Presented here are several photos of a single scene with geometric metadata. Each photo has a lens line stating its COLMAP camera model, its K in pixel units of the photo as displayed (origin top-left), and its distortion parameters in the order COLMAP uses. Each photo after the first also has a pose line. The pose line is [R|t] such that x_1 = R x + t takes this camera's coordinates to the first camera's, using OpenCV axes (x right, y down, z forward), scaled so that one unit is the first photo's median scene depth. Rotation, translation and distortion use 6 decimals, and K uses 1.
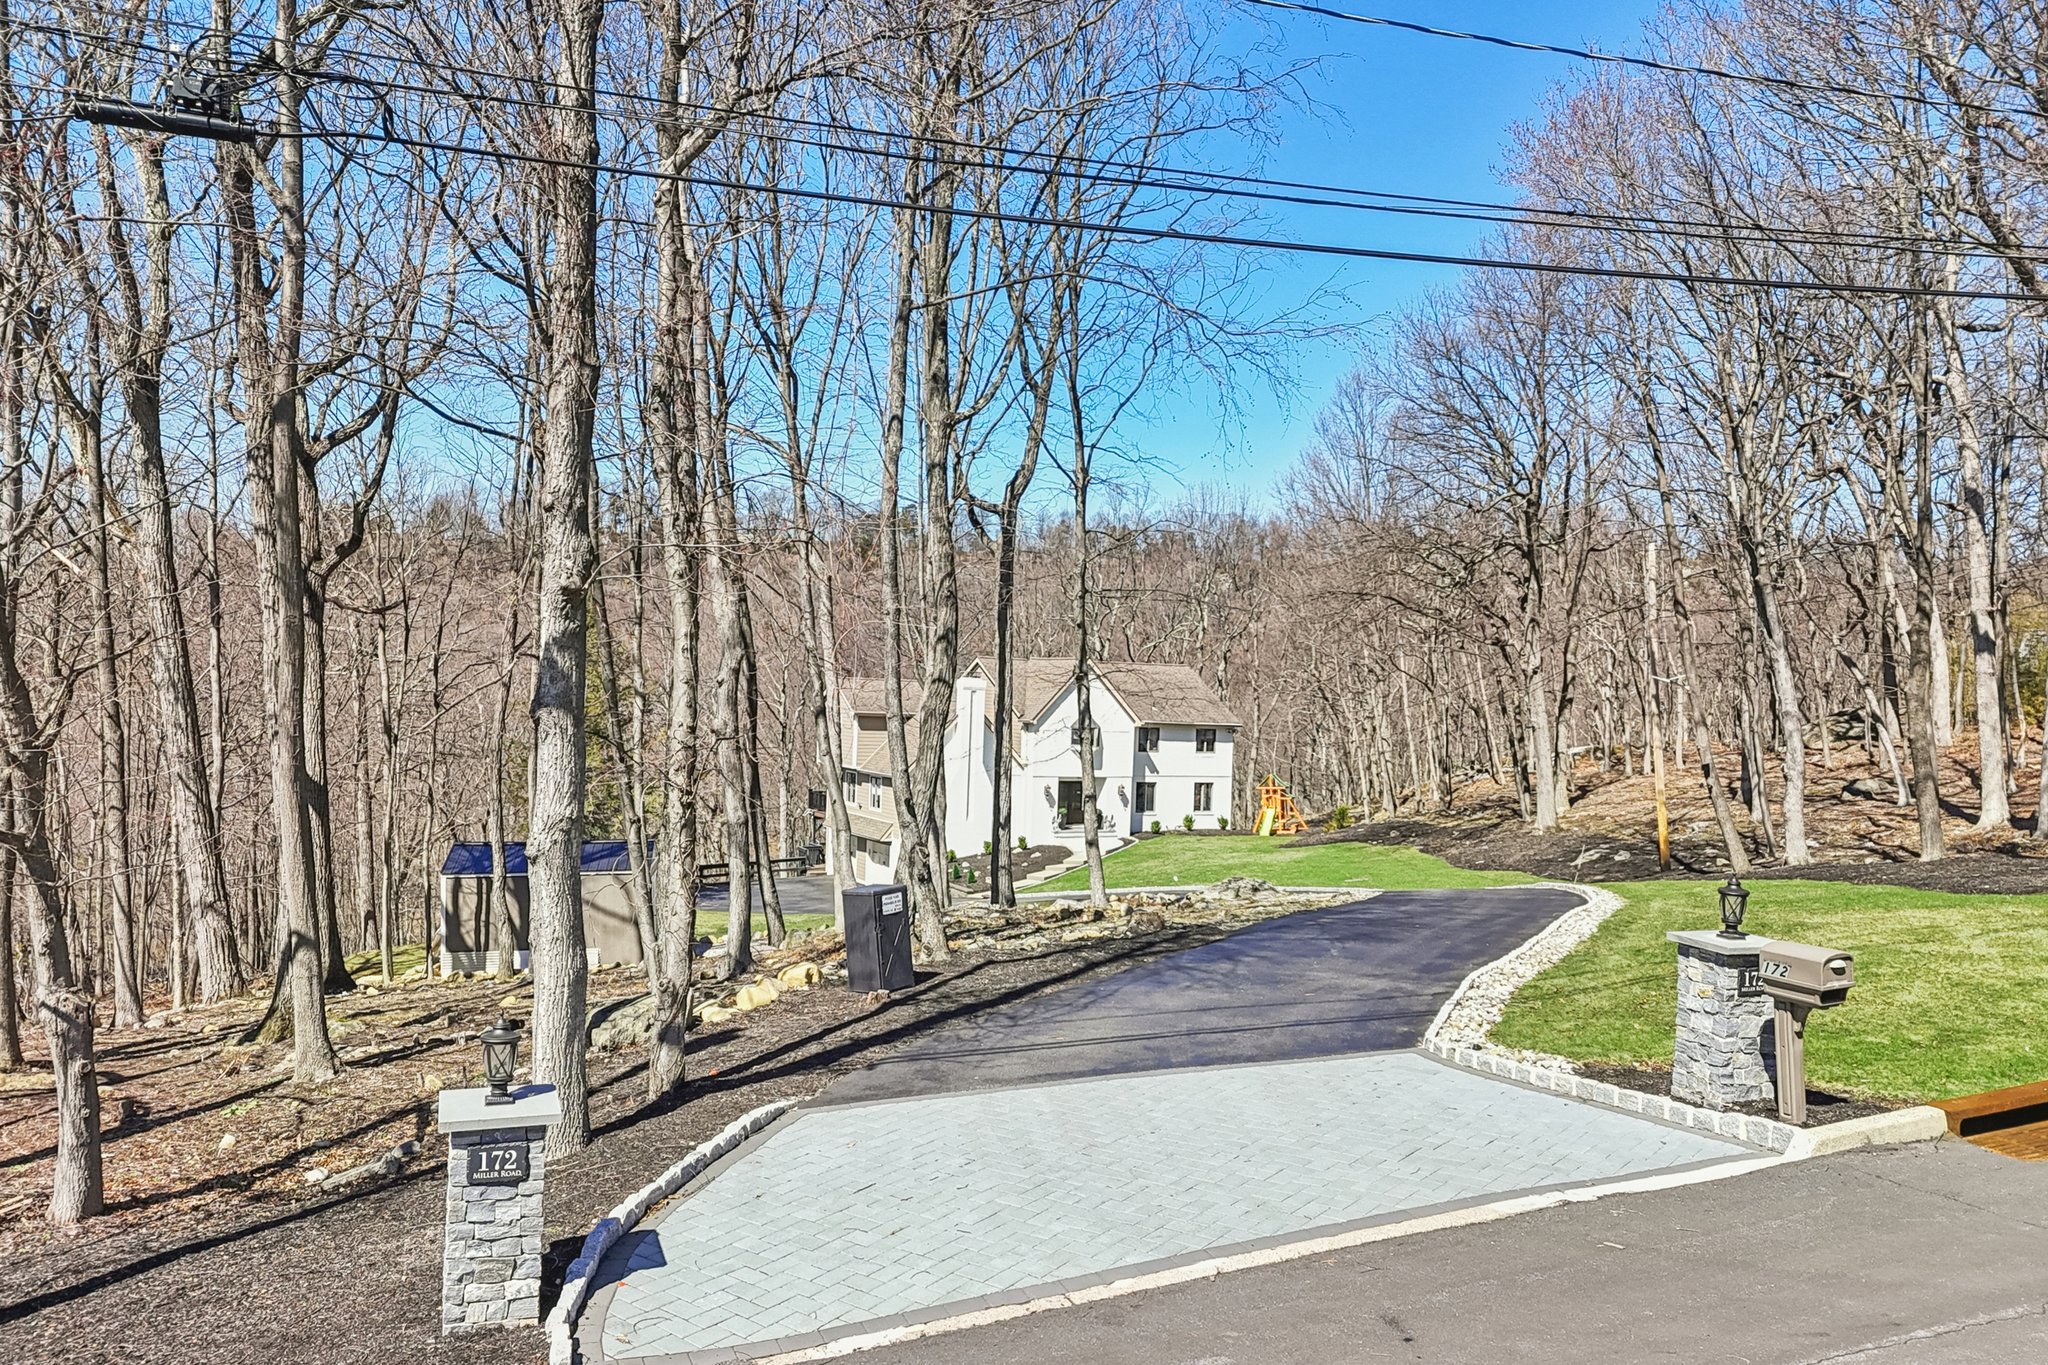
lens RADIAL K [[1524.1, 0, 968.9], [0, 1524.1, 550.5], [0, 0, 1]] dist [0.063919, -0.036352]
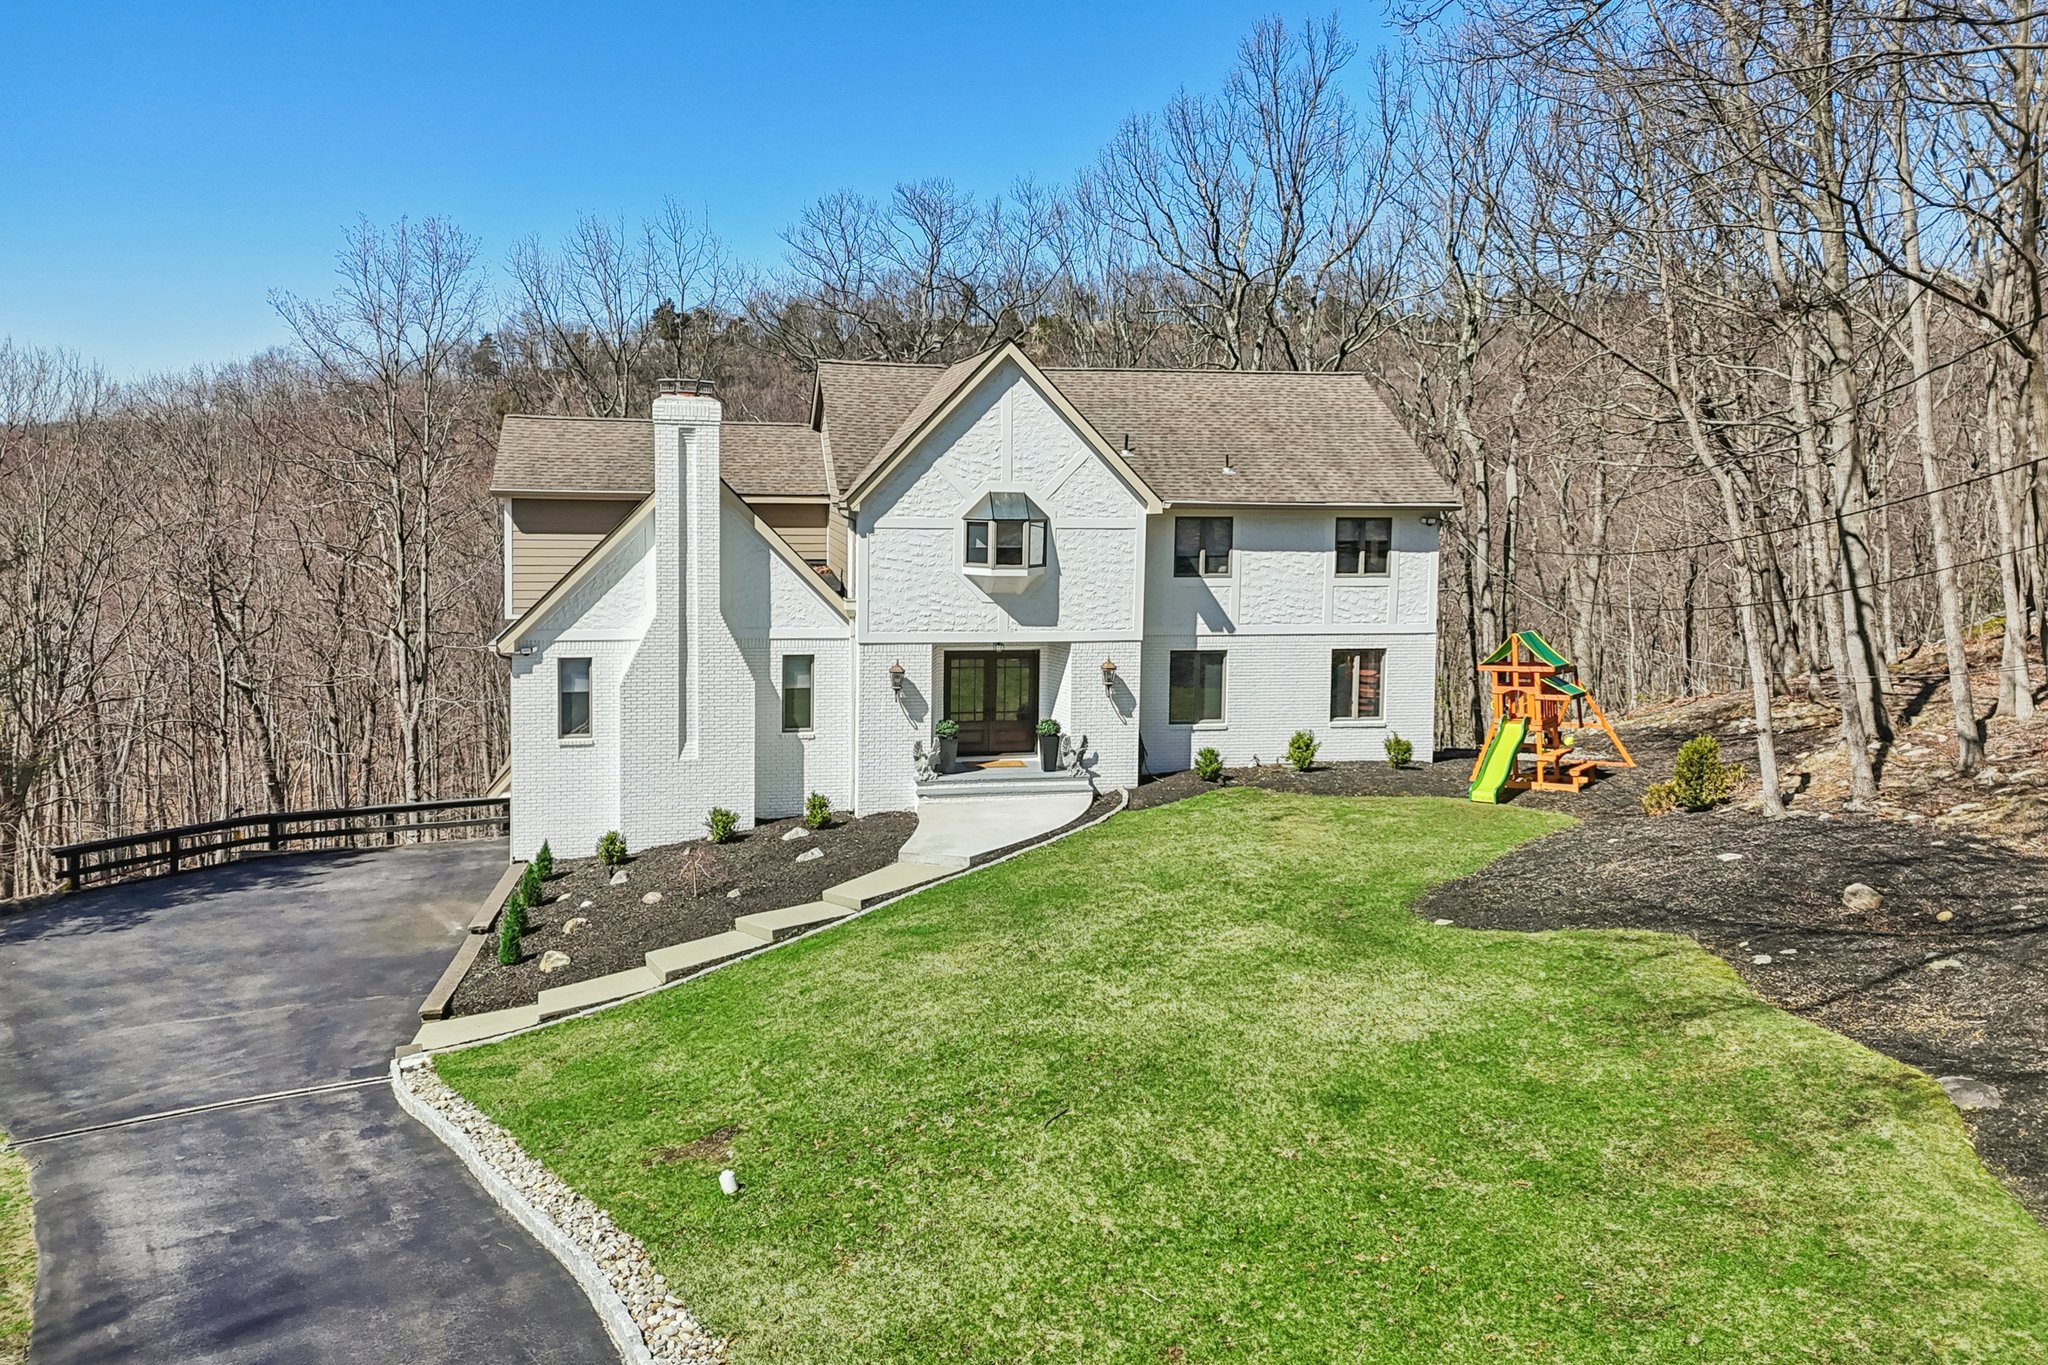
lens RADIAL K [[1524.1, 0, 968.9], [0, 1524.1, 550.5], [0, 0, 1]] dist [0.063919, -0.036352]
pose [[0.961833, -0.011033, -0.273415, 0.170278], [0.046139, 0.991420, 0.122303, 0.072790], [0.269720, -0.130250, 0.954089, 0.600470]]
